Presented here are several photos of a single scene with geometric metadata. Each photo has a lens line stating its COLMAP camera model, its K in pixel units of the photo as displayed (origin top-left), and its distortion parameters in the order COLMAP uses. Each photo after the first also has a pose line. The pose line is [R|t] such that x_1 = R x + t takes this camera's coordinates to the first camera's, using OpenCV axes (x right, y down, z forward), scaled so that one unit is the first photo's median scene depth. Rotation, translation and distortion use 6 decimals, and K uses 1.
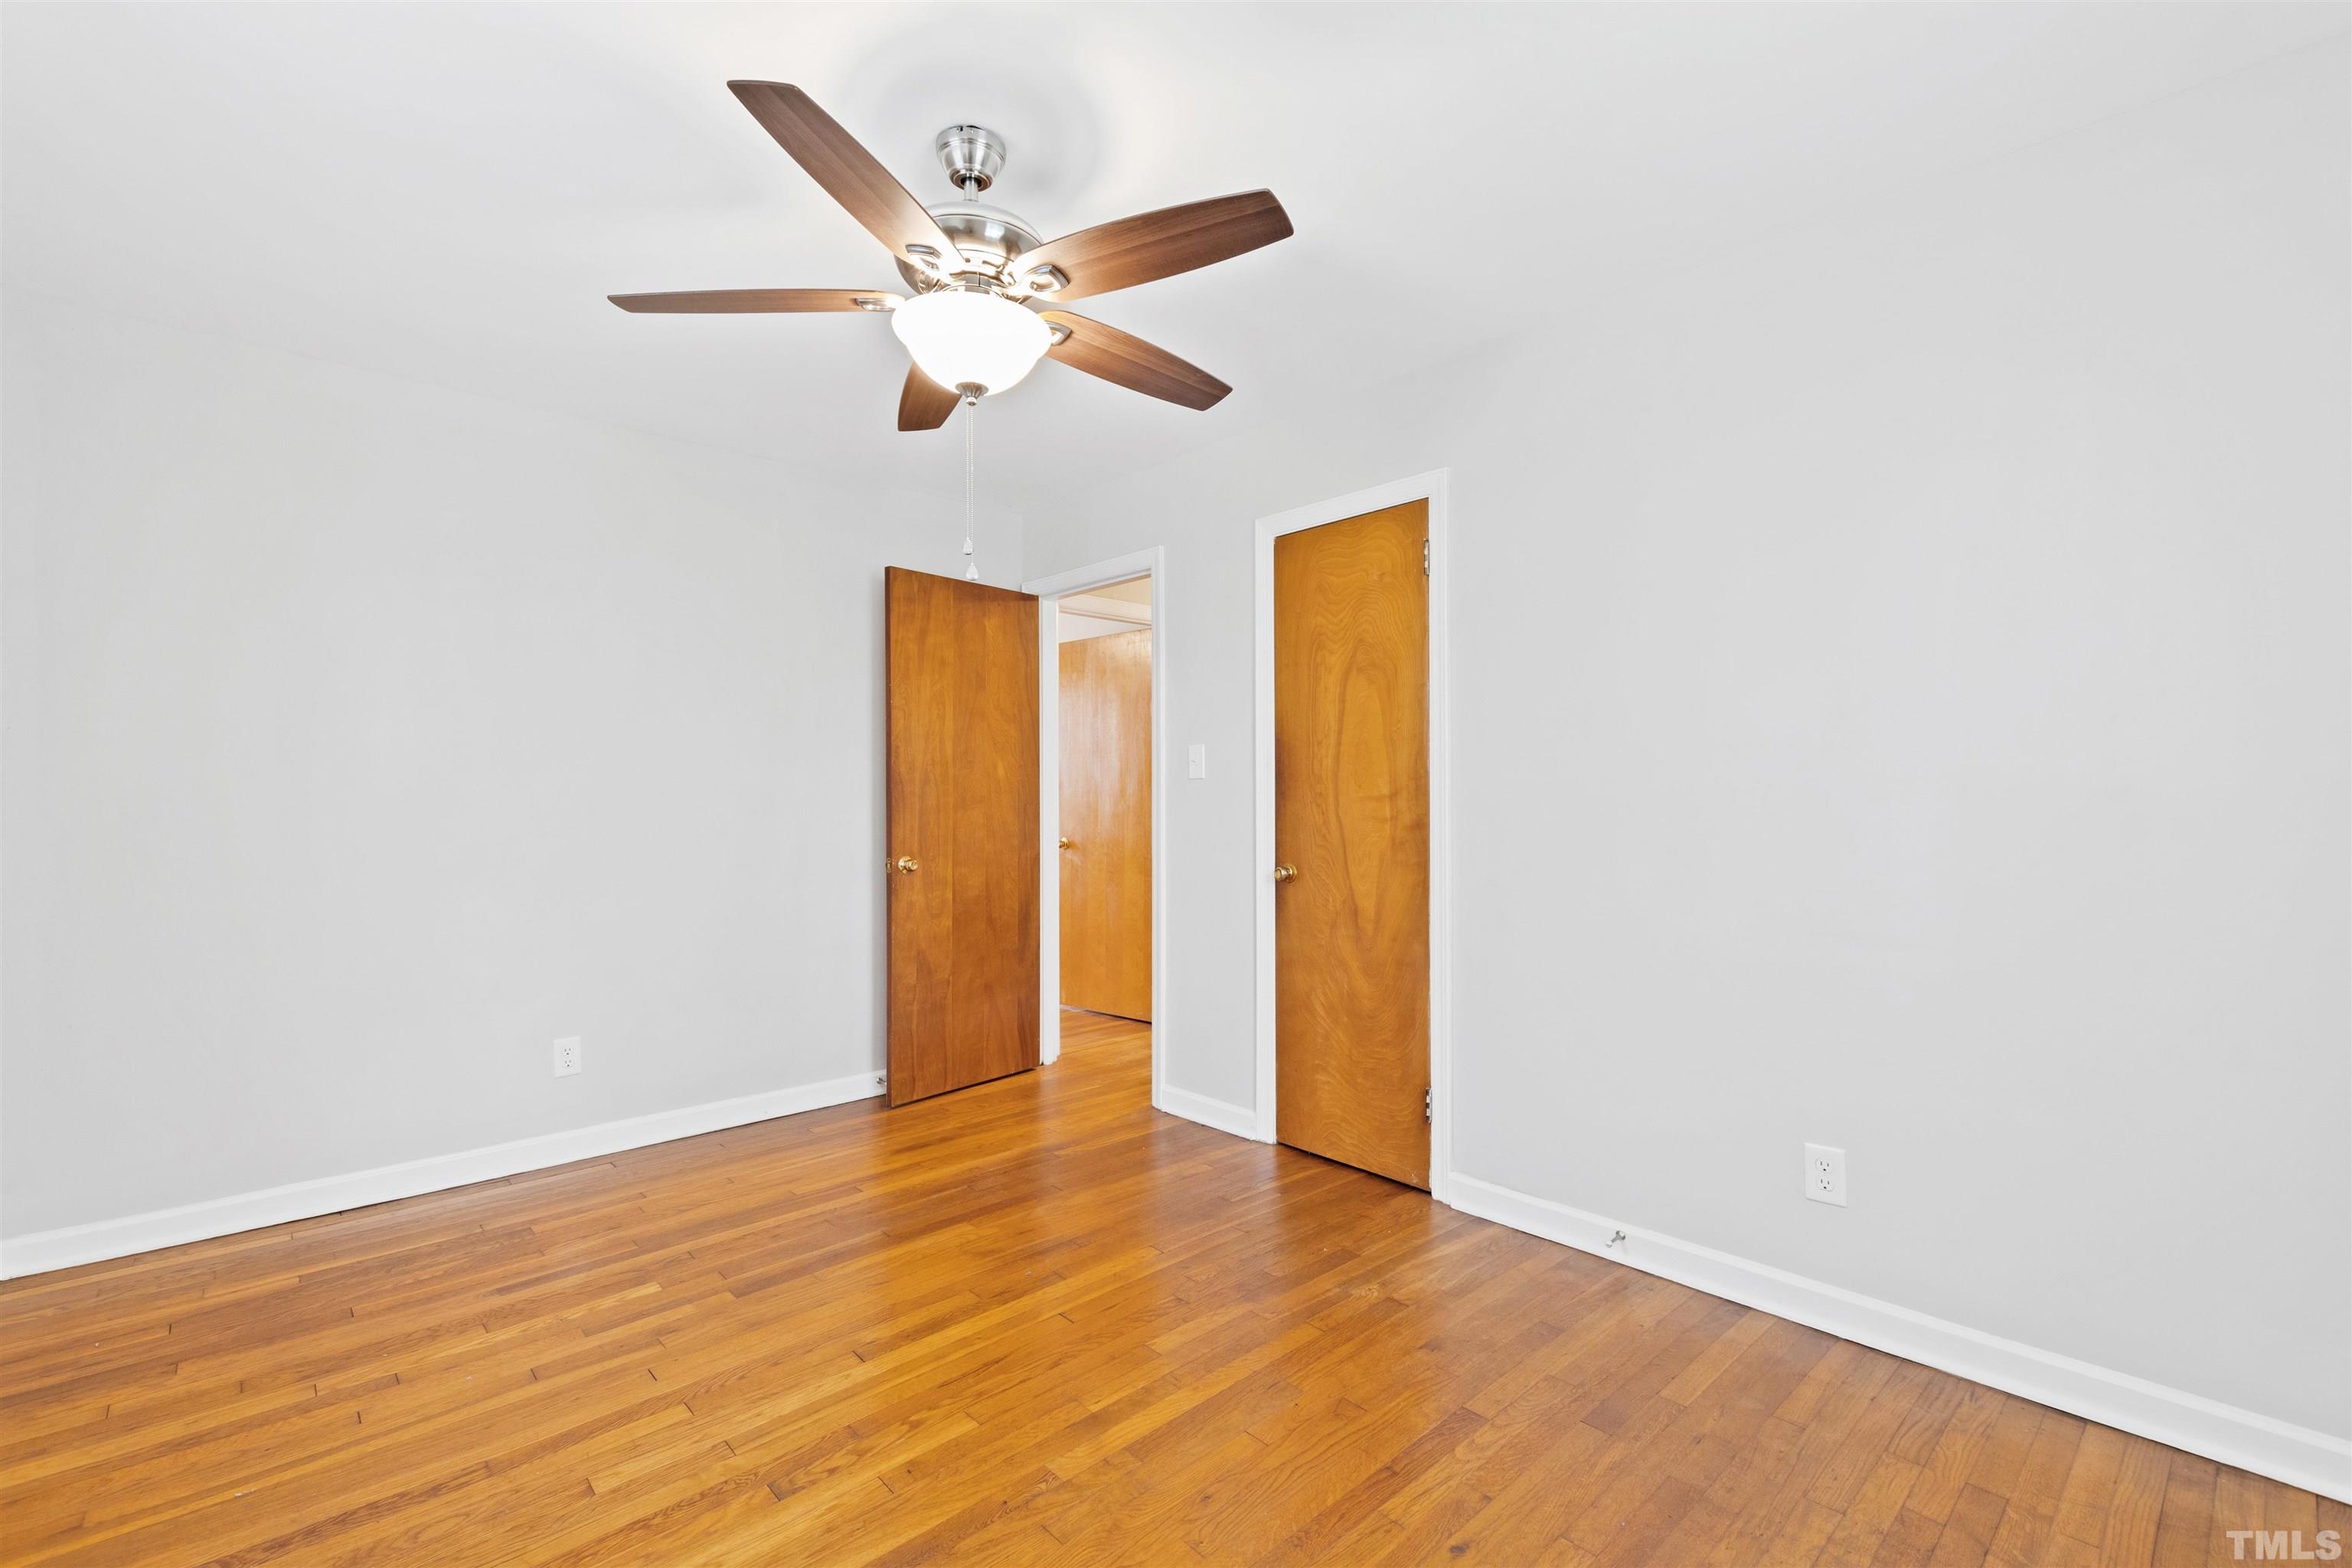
lens RADIAL K [[1018.7, 0, 1174.4], [0, 1018.7, 792.2], [0, 0, 1]] dist [0.004061, -0.001970]
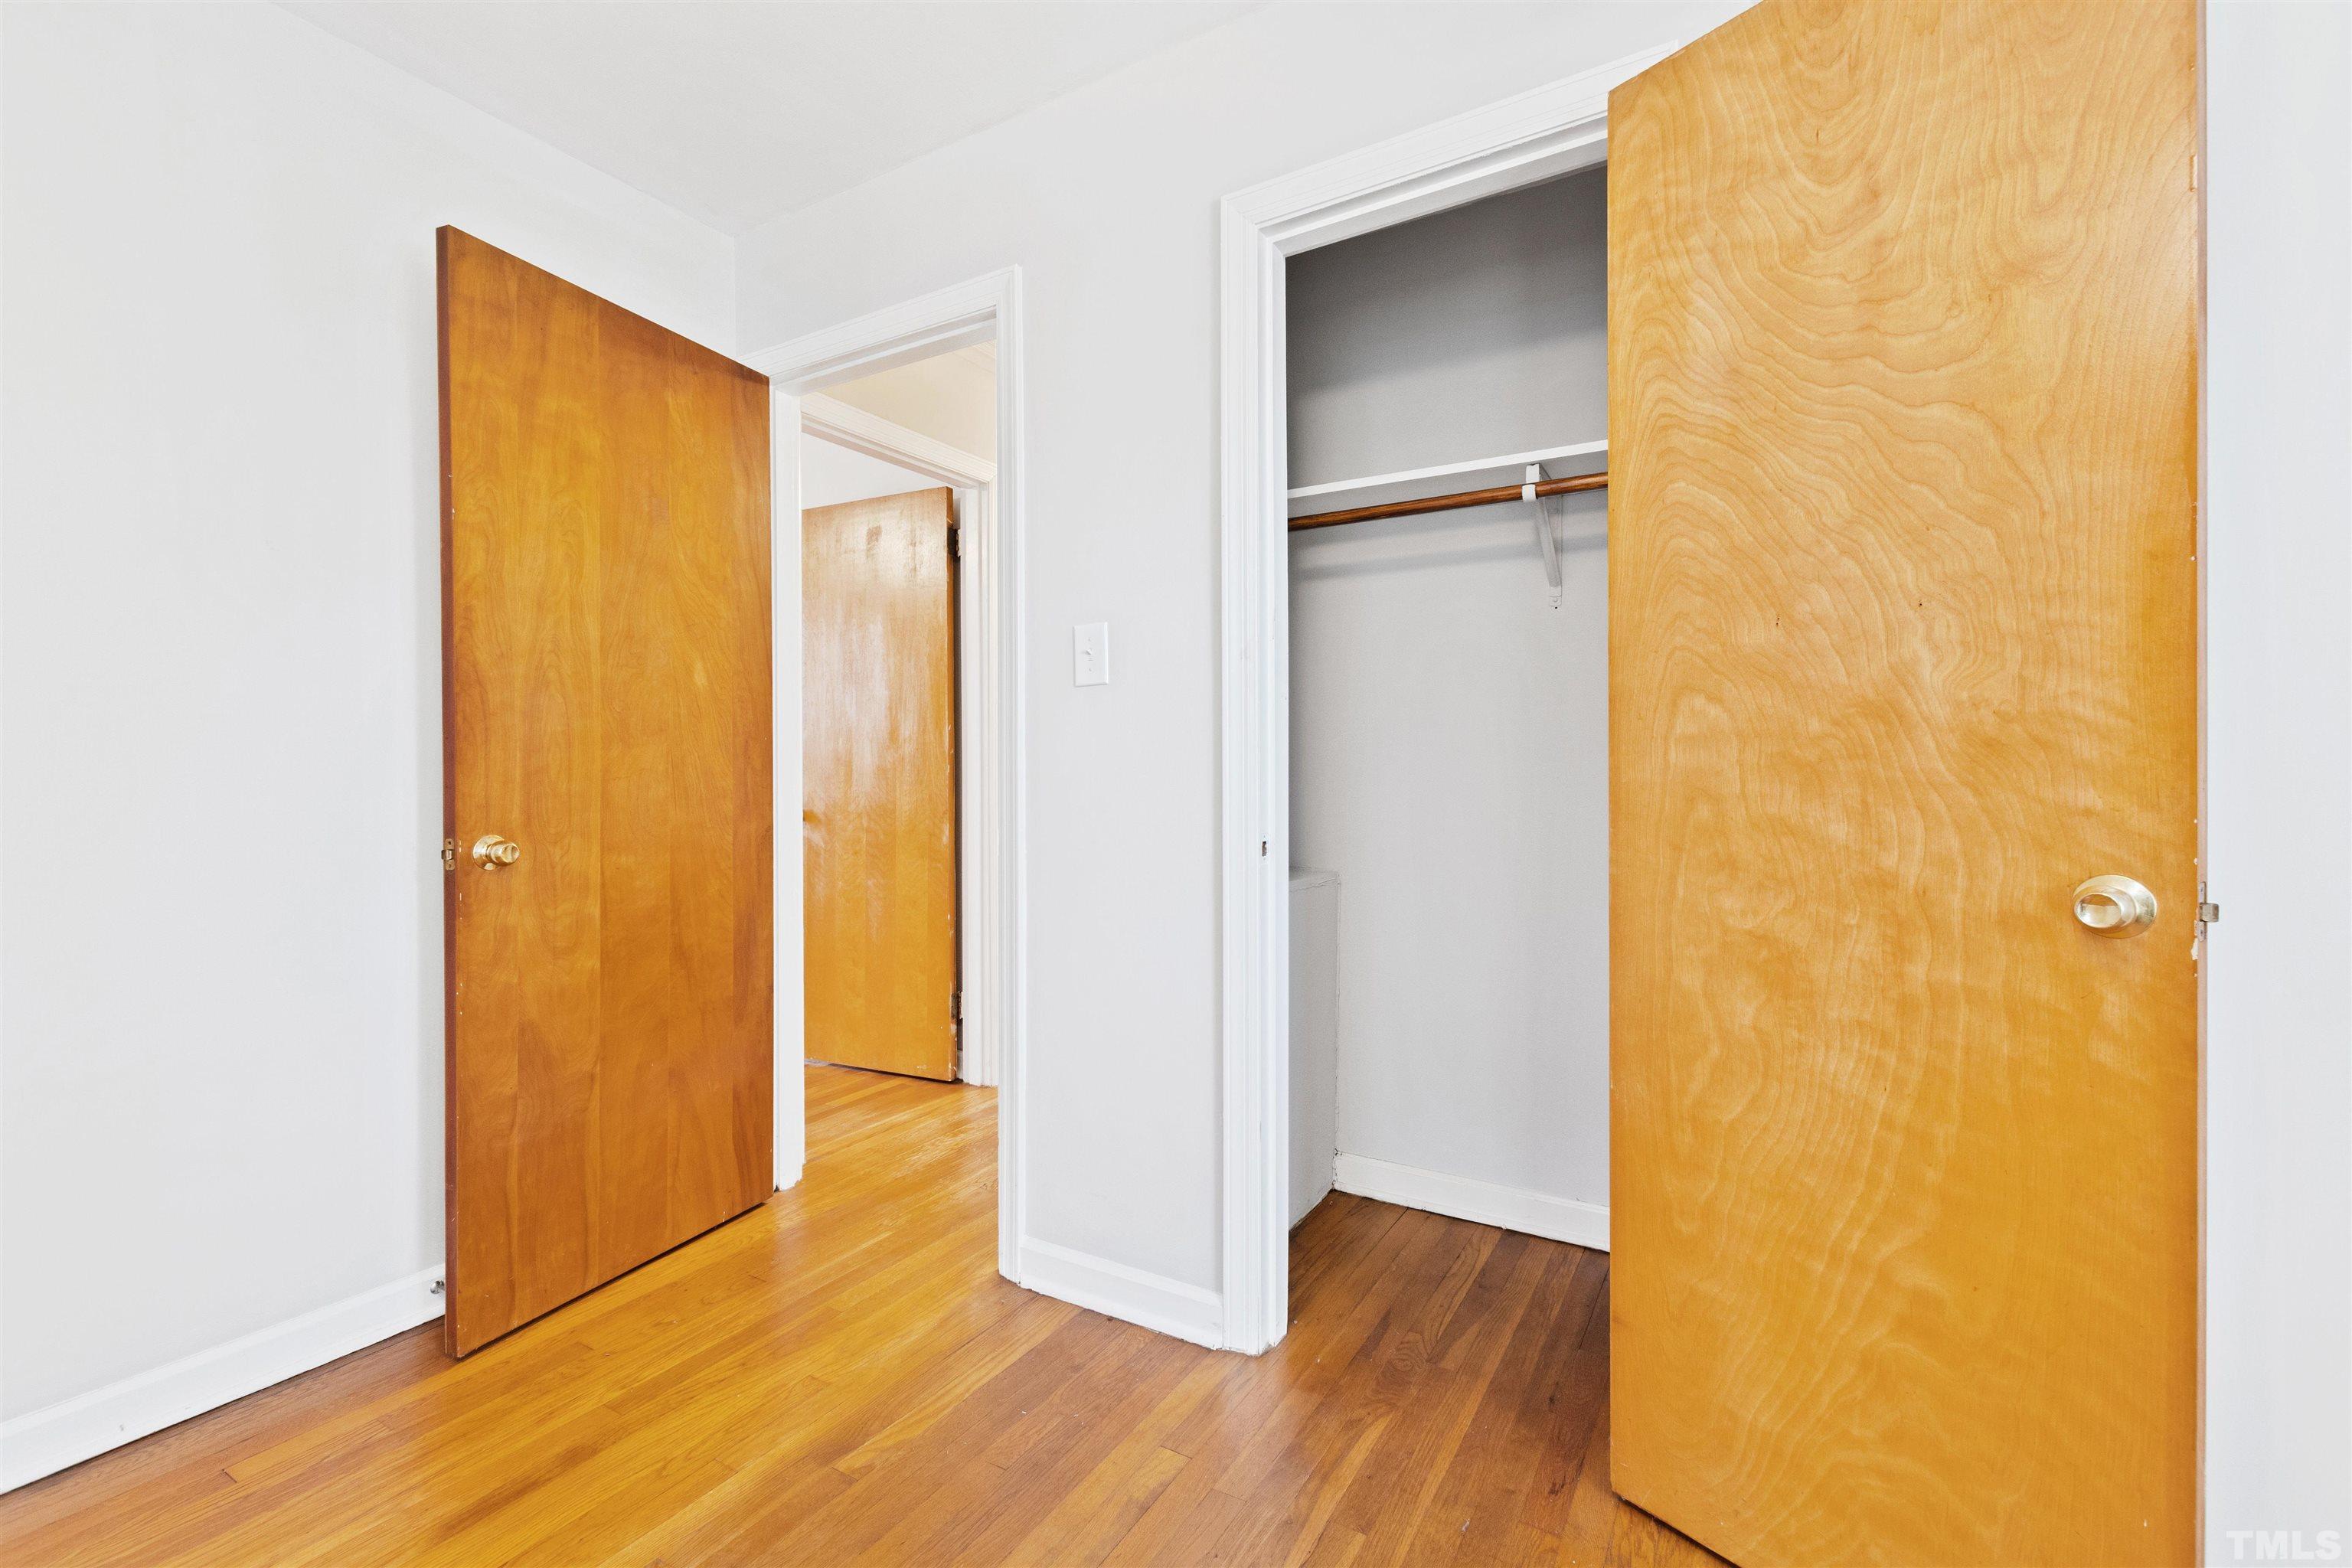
lens RADIAL K [[1018.7, 0, 1171.9], [0, 1018.7, 777.9], [0, 0, 1]] dist [0.004061, -0.001970]
pose [[0.961163, -0.001640, 0.275977, -0.082643], [-0.000786, 0.999962, 0.008680, 0.030211], [-0.275981, -0.008560, 0.961125, 0.428256]]
